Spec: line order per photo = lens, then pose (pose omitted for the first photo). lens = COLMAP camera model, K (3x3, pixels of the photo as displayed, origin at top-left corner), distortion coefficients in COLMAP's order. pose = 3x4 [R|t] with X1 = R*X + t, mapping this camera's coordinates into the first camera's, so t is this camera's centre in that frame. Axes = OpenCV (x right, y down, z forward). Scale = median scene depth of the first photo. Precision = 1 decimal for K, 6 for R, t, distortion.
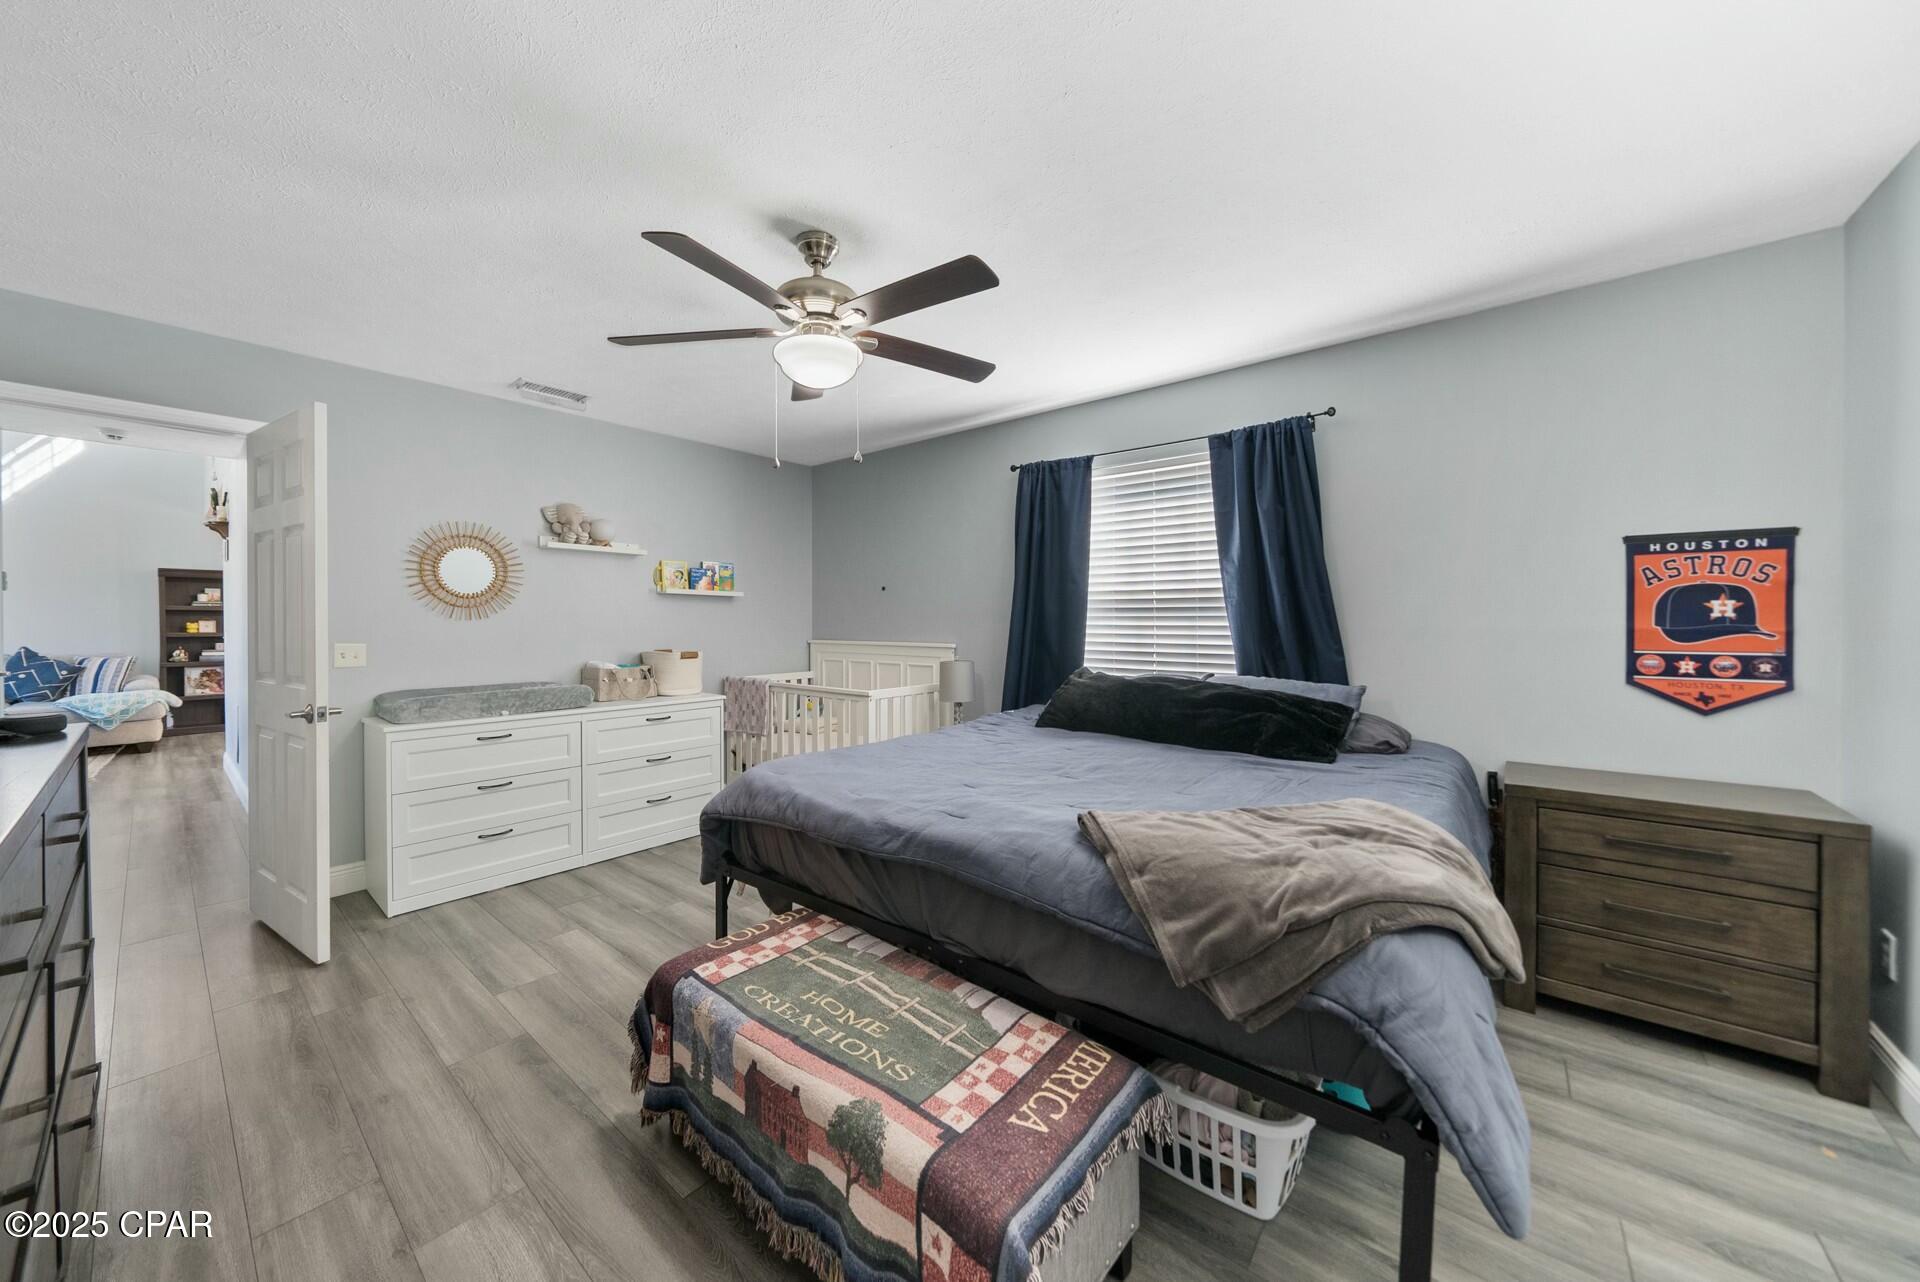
lens RADIAL K [[669.7, 0, 934.7], [0, 669.7, 624.4], [0, 0, 1]] dist [-0.009352, 0.000119]
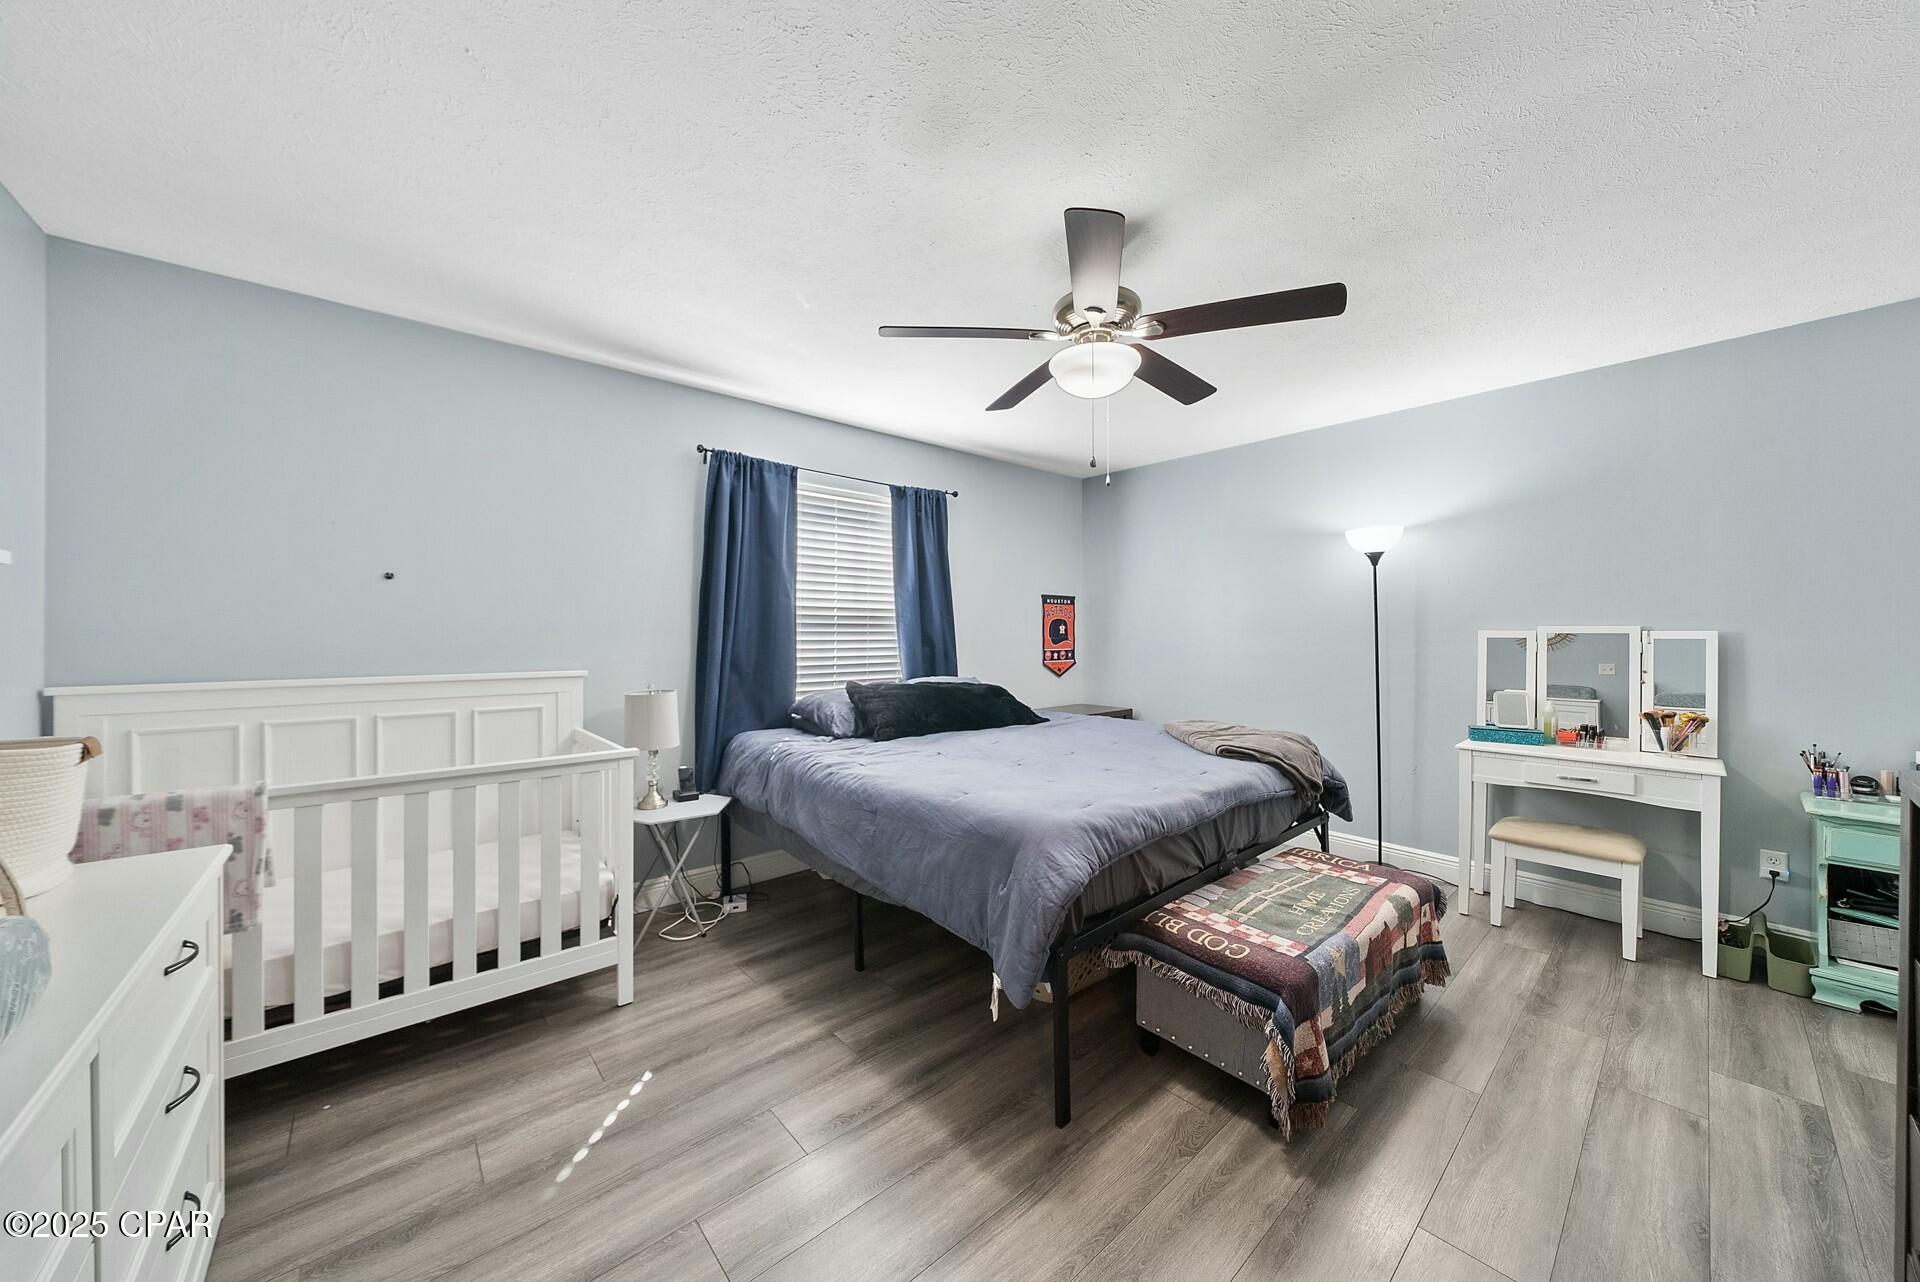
lens RADIAL K [[669.7, 0, 946.9], [0, 669.7, 632.2], [0, 0, 1]] dist [-0.009352, 0.000119]
pose [[0.149980, 0.003547, 0.988683, -1.131289], [0.008956, 0.999948, -0.004946, -0.006877], [-0.988648, 0.009596, 0.149941, 1.034681]]
